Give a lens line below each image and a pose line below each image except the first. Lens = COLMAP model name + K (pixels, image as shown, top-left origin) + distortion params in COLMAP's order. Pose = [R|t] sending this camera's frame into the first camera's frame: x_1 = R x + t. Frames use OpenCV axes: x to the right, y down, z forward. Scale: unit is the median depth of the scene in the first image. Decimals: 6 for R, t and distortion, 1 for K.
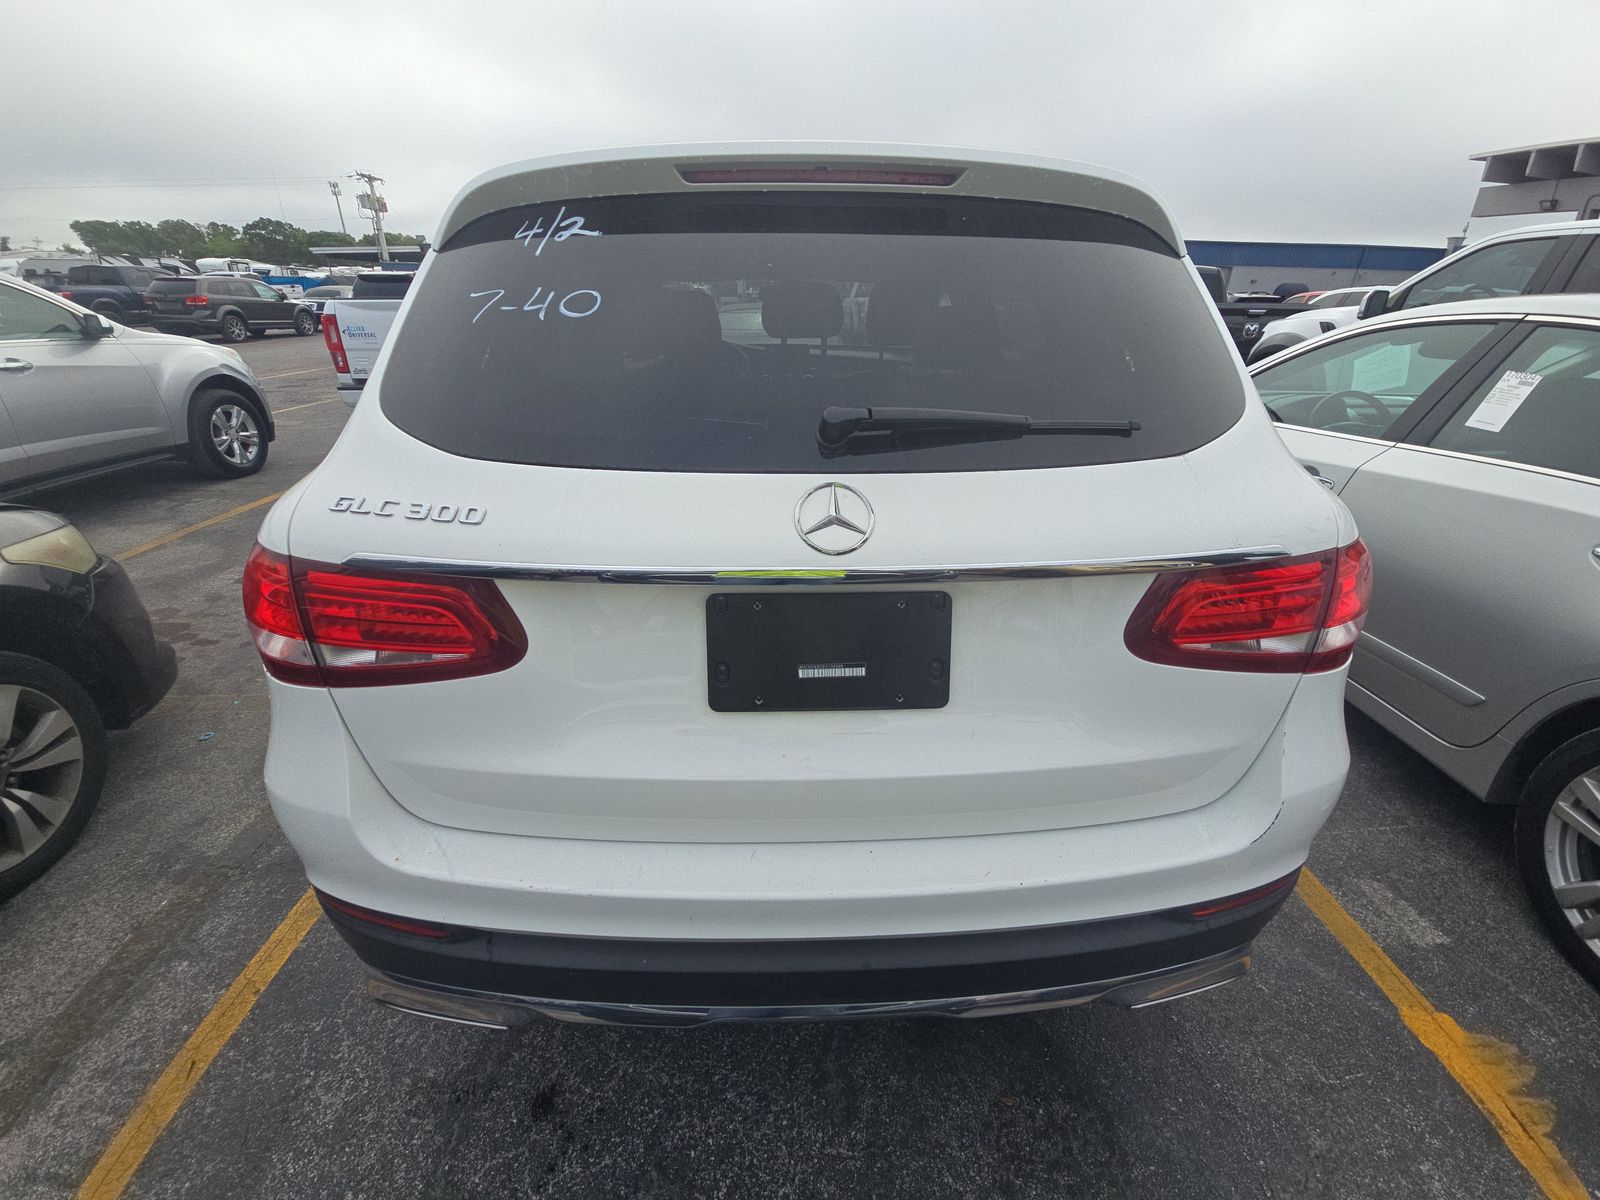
lens RADIAL K [[635.2, 0, 798.3], [0, 635.2, 596.3], [0, 0, 1]] dist [0.051366, -0.028433]
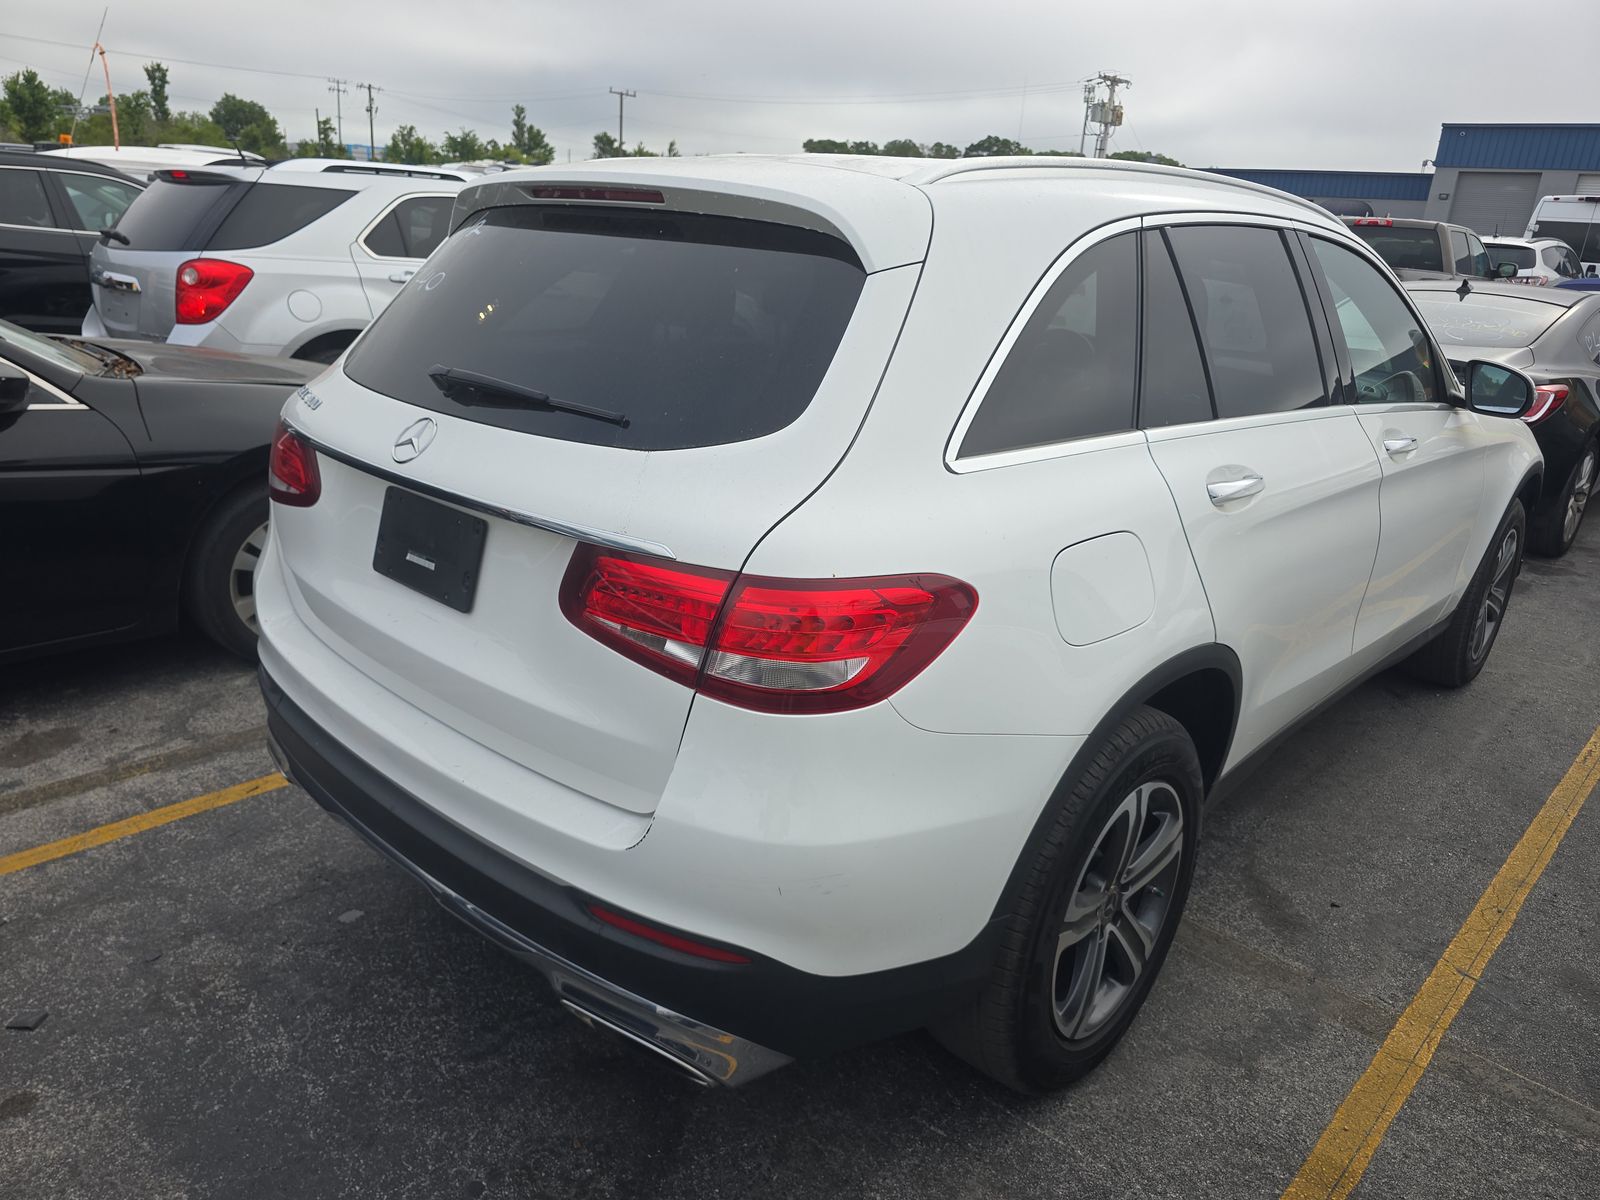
lens RADIAL K [[1091.6, 0, 800.0], [0, 1091.6, 600.0], [0, 0, 1]] dist [0.040030, -0.003084]
pose [[0.705778, 0.253956, -0.661350, 1.377513], [-0.331422, 0.943444, 0.008593, -0.054439], [0.626128, 0.213121, 0.750029, -0.121193]]
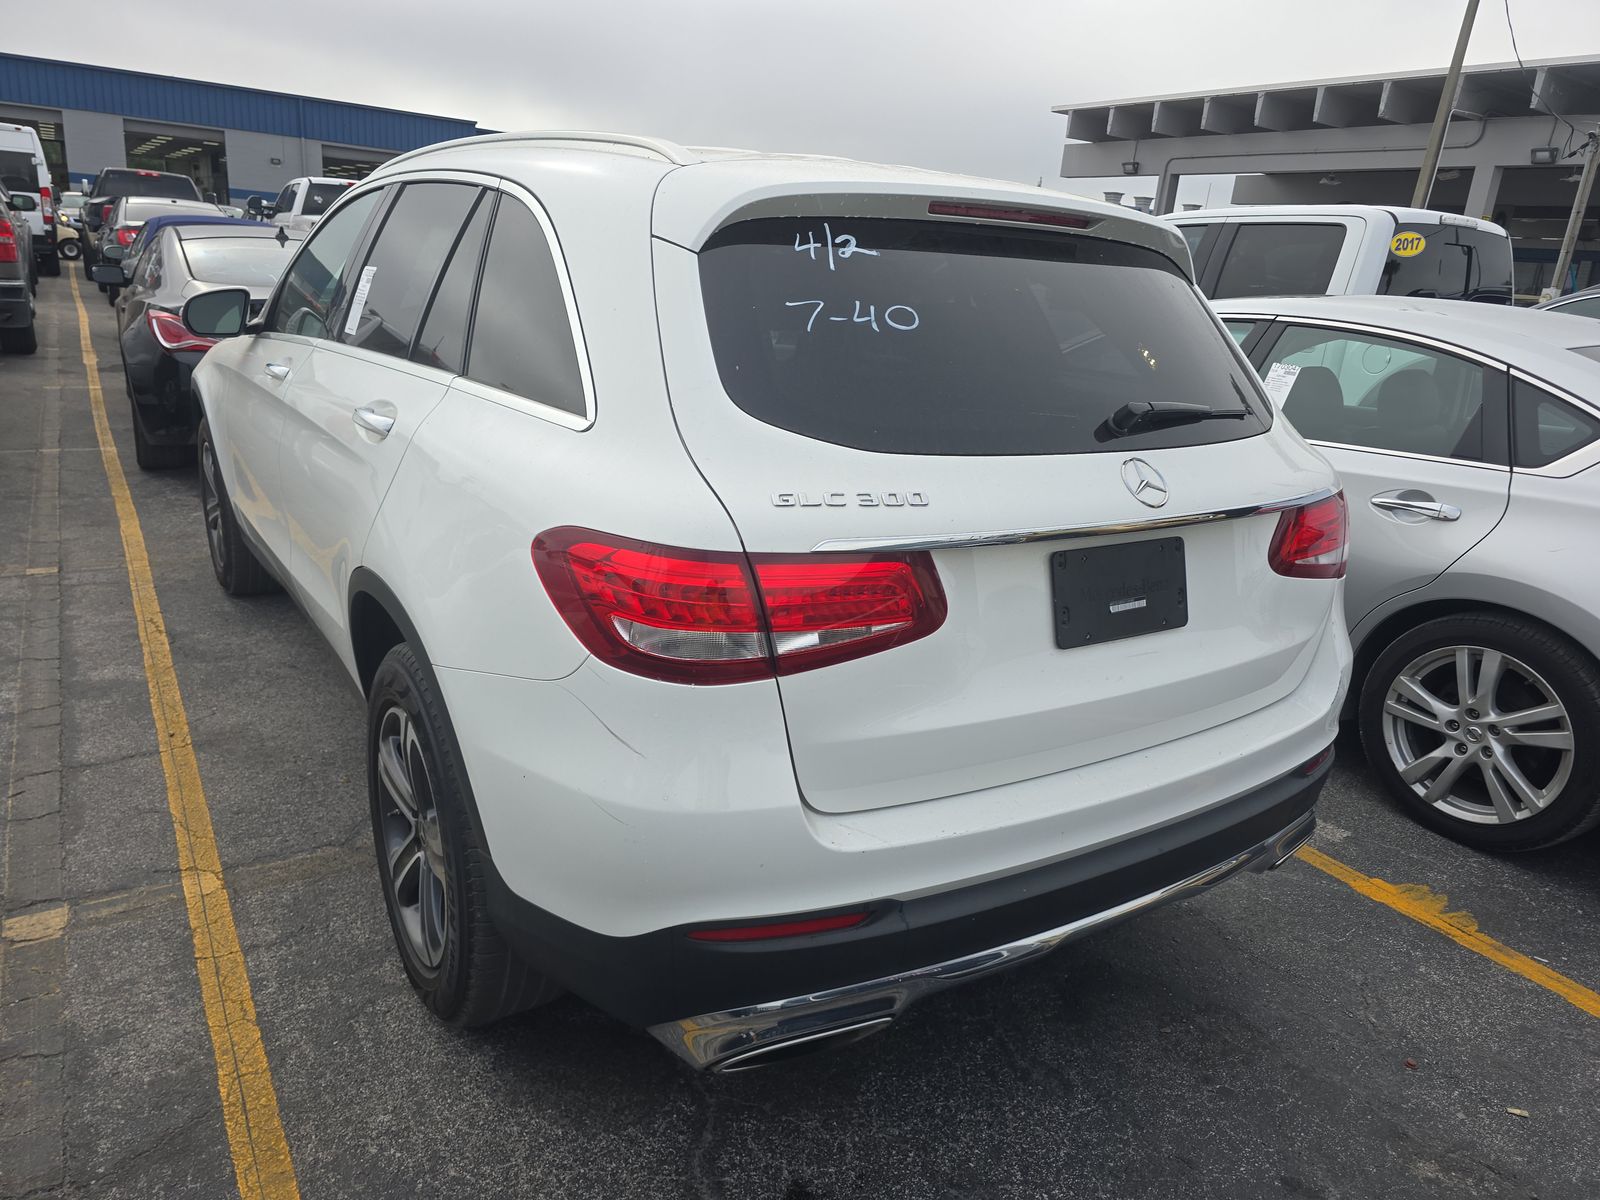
lens RADIAL K [[1063.0, 0, 806.1], [0, 1063.0, 605.7], [0, 0, 1]] dist [0.102048, -0.093191]
pose [[0.852907, -0.109660, 0.510416, -1.035016], [0.155813, 0.986600, -0.048399, 0.079517], [-0.498269, 0.120809, 0.858564, -0.333013]]
